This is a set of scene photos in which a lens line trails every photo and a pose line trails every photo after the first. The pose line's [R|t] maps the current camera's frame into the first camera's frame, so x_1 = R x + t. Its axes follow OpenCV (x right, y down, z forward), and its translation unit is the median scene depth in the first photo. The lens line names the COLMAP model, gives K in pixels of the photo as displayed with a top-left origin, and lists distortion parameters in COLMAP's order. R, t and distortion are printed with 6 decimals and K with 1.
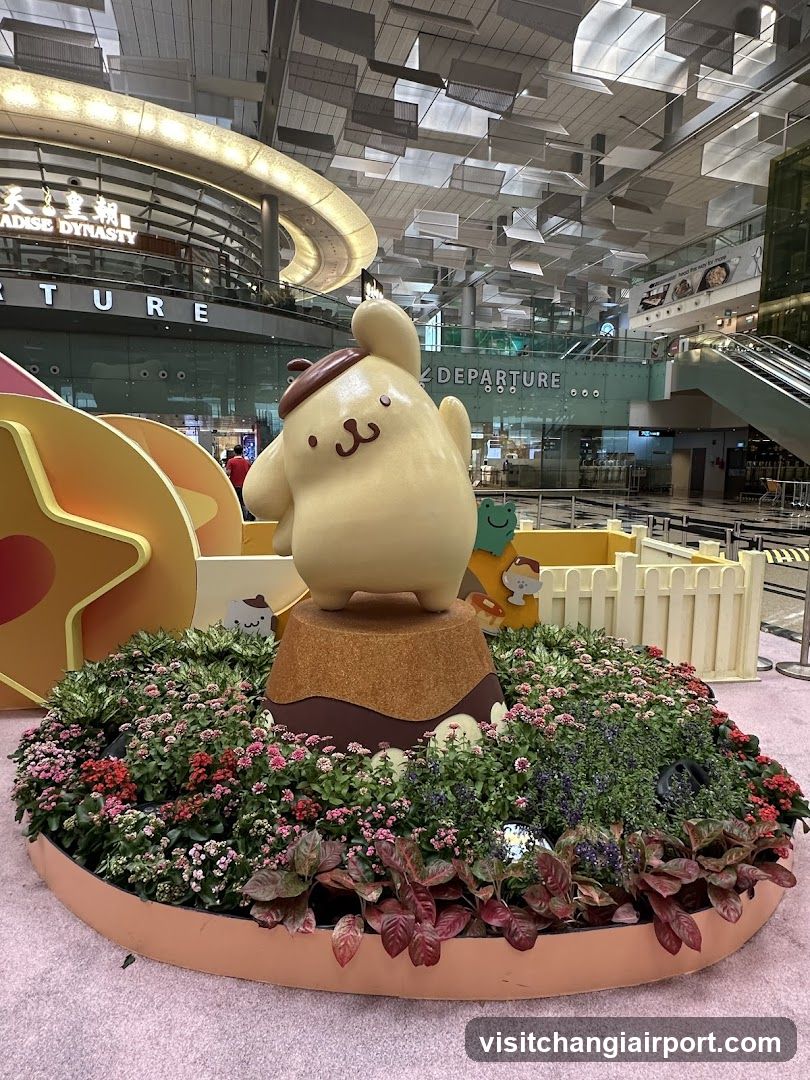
lens RADIAL K [[594.2, 0, 405.0], [0, 594.2, 540.0], [0, 0, 1]] dist [-0.000514, -0.000085]
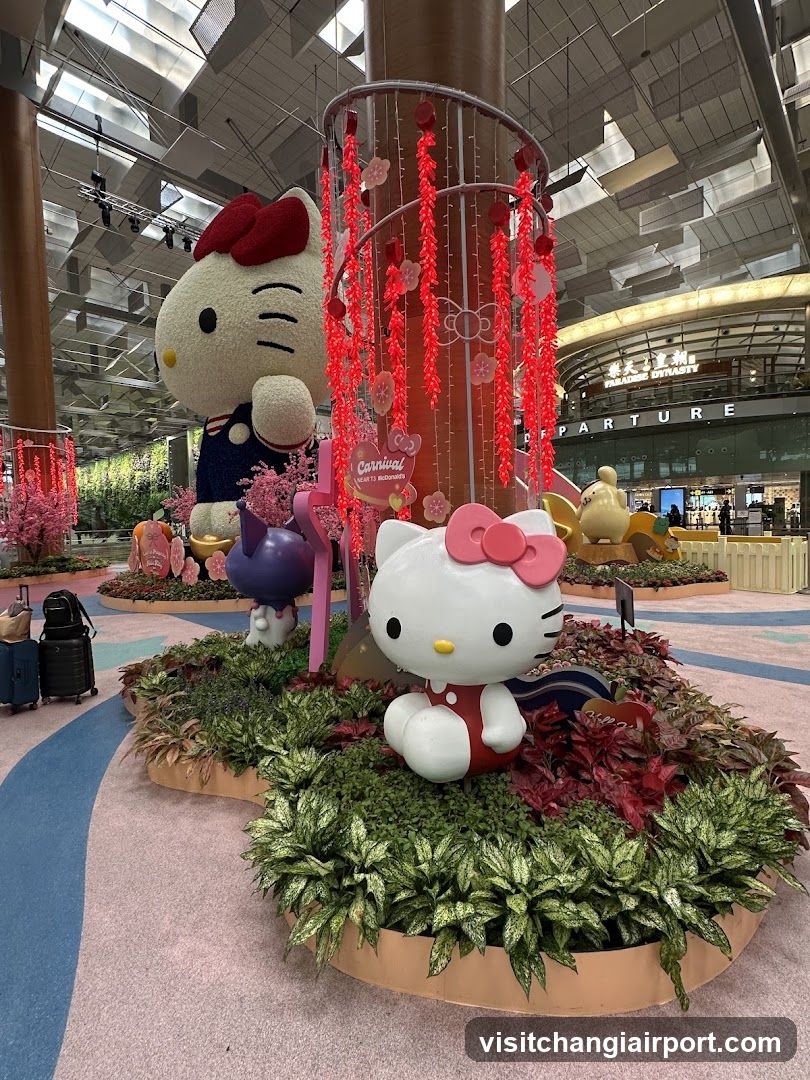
lens RADIAL K [[501.9, 0, 405.0], [0, 501.9, 540.0], [0, 0, 1]] dist [-0.000818, -0.000079]
pose [[0.481929, 0.026711, -0.875803, 0.348274], [-0.093703, 0.995374, -0.021204, 0.044527], [0.871185, 0.092284, 0.482203, -0.271347]]
